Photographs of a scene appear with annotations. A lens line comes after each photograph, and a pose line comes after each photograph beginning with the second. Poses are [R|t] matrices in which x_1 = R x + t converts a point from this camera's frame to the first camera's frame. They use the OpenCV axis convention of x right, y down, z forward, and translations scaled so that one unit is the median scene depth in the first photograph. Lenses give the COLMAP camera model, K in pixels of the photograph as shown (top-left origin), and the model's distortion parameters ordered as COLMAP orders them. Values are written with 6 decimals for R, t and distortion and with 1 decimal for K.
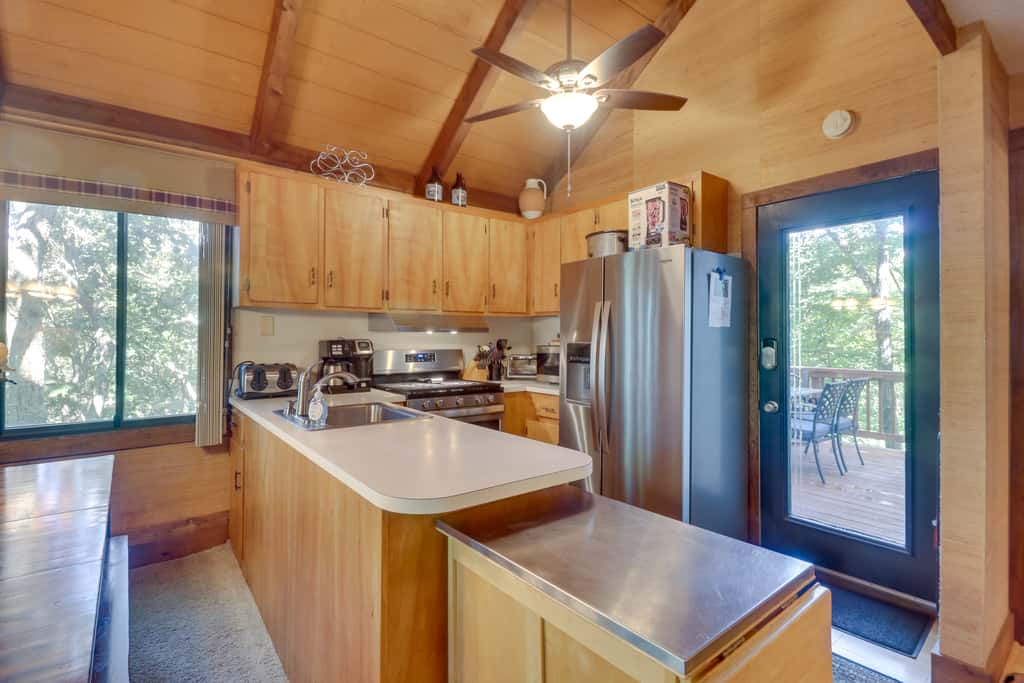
lens RADIAL K [[476.8, 0, 507.7], [0, 476.8, 338.9], [0, 0, 1]] dist [0.013600, -0.008900]
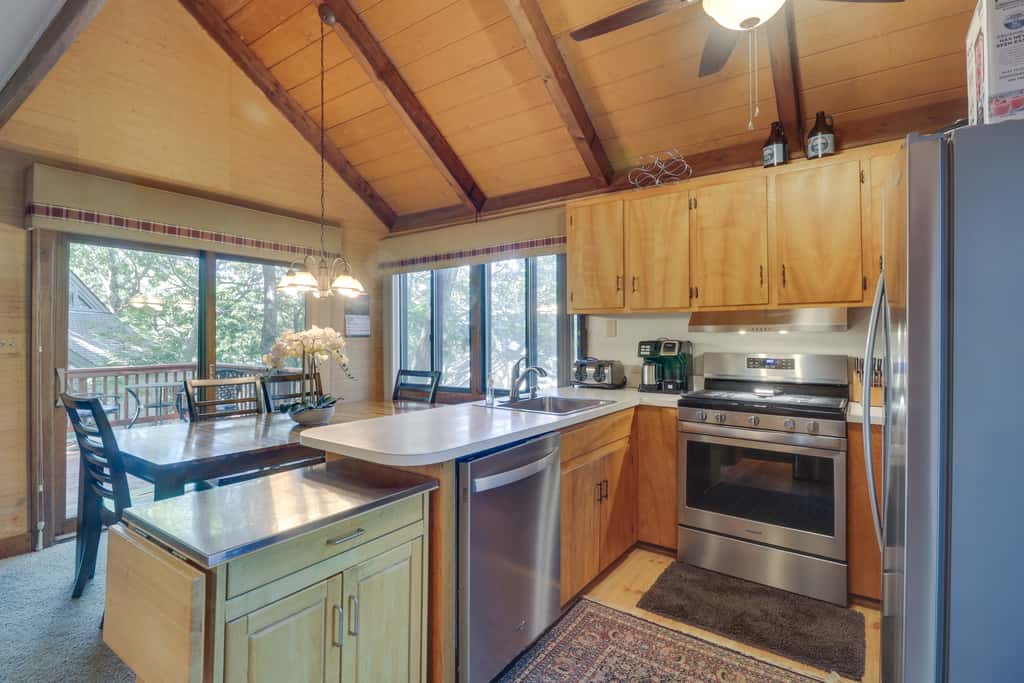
lens RADIAL K [[476.8, 0, 507.7], [0, 476.8, 338.9], [0, 0, 1]] dist [0.013600, -0.008900]
pose [[0.309434, 0.001548, -0.950920, 0.570848], [-0.002373, 0.999997, 0.000856, -0.002194], [0.950918, 0.001992, 0.309437, 0.410929]]
